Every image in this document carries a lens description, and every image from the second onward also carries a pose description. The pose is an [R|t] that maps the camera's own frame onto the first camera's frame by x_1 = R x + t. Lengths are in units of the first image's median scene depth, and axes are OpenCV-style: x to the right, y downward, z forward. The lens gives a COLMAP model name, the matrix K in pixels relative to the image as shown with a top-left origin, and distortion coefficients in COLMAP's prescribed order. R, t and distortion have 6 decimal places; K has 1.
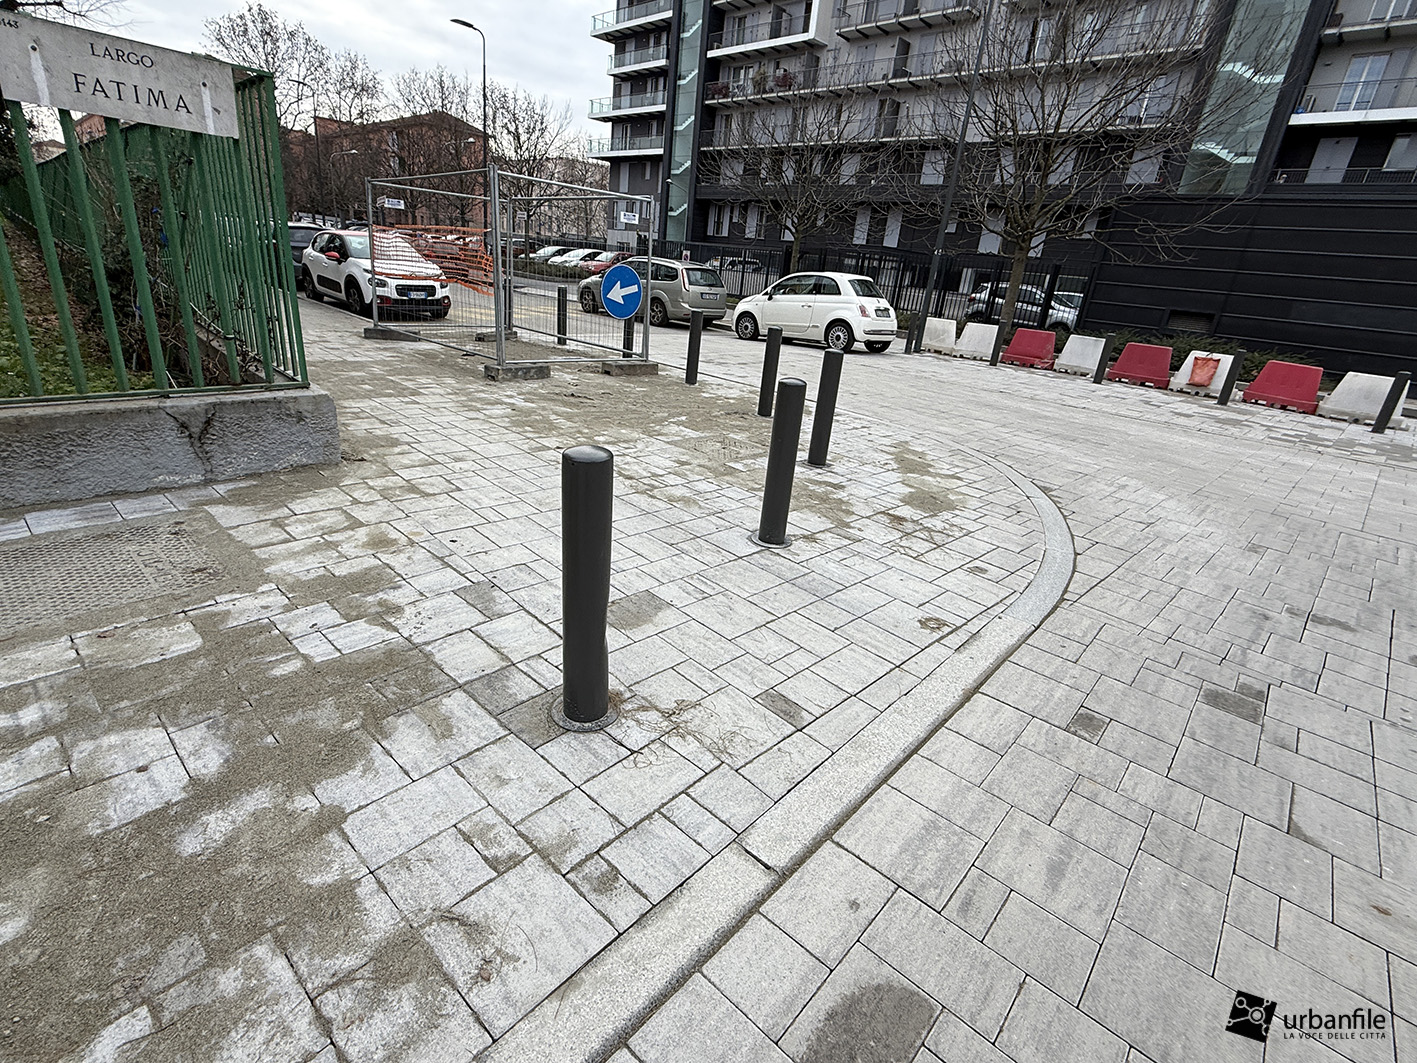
lens RADIAL K [[672.2, 0, 710.6], [0, 672.2, 534.3], [0, 0, 1]] dist [0.003736, -0.002589]
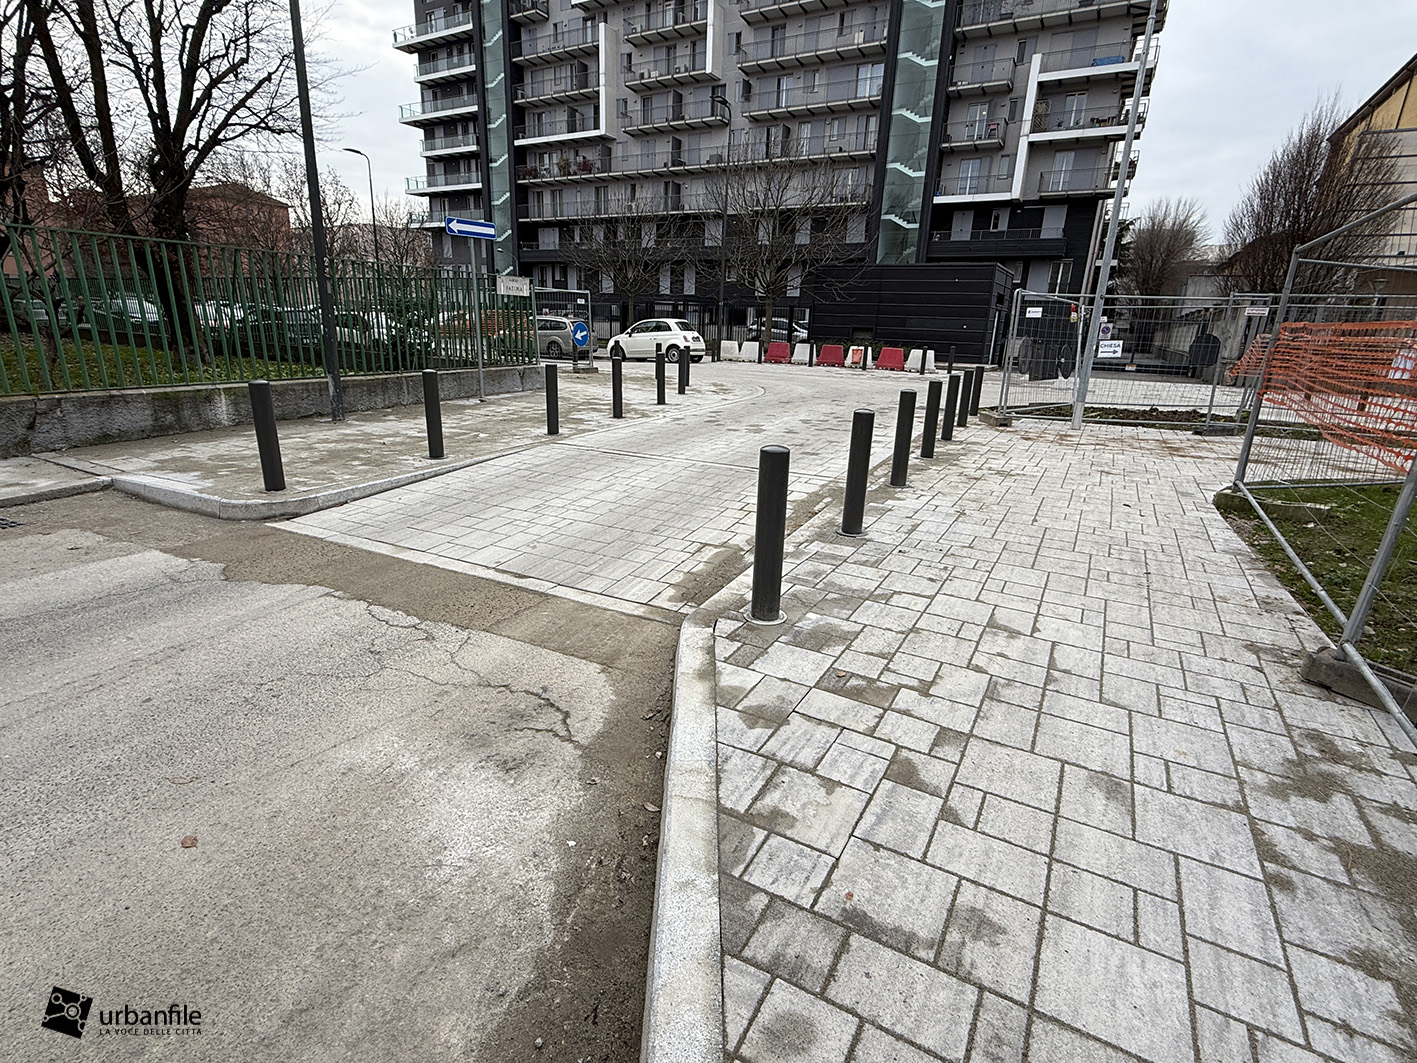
lens RADIAL K [[672.2, 0, 710.1], [0, 672.2, 538.7], [0, 0, 1]] dist [0.003736, -0.002589]
pose [[0.961514, -0.140292, 0.236239, -0.059726], [0.152685, 0.987658, -0.034912, 0.076444], [-0.228425, 0.069639, 0.971068, -0.205676]]
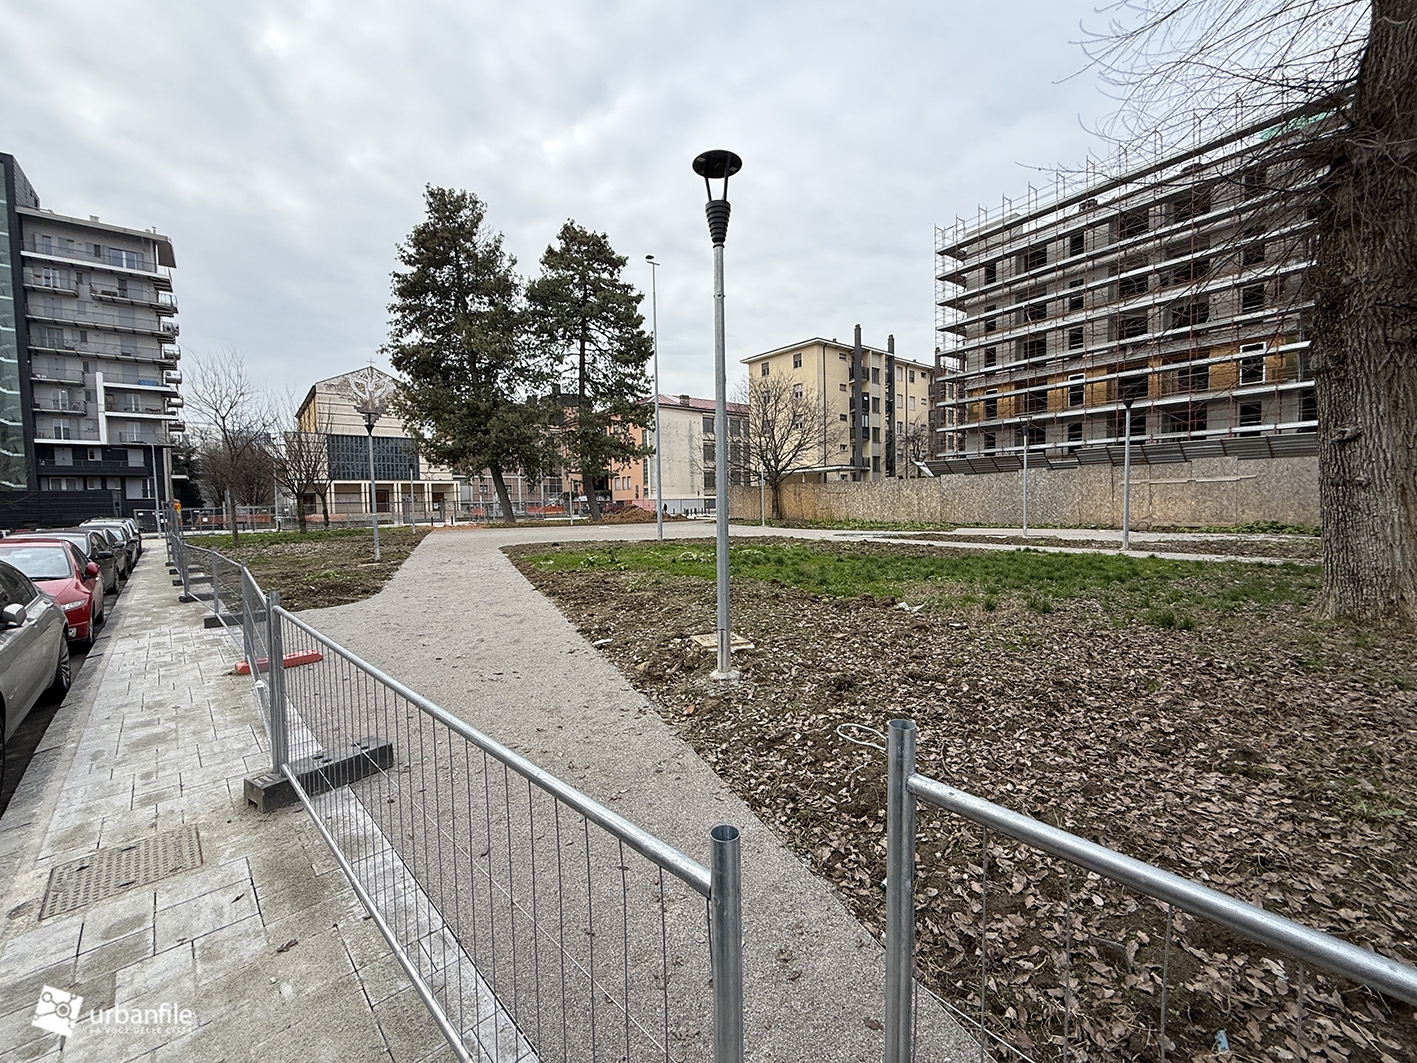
lens RADIAL K [[576.4, 0, 703.2], [0, 576.4, 536.9], [0, 0, 1]] dist [0.000134, 0.000262]
pose [[0.108256, -0.145333, 0.983442, -0.632505], [0.391360, 0.915604, 0.092227, 0.290852], [-0.913848, 0.374896, 0.155997, -0.912567]]
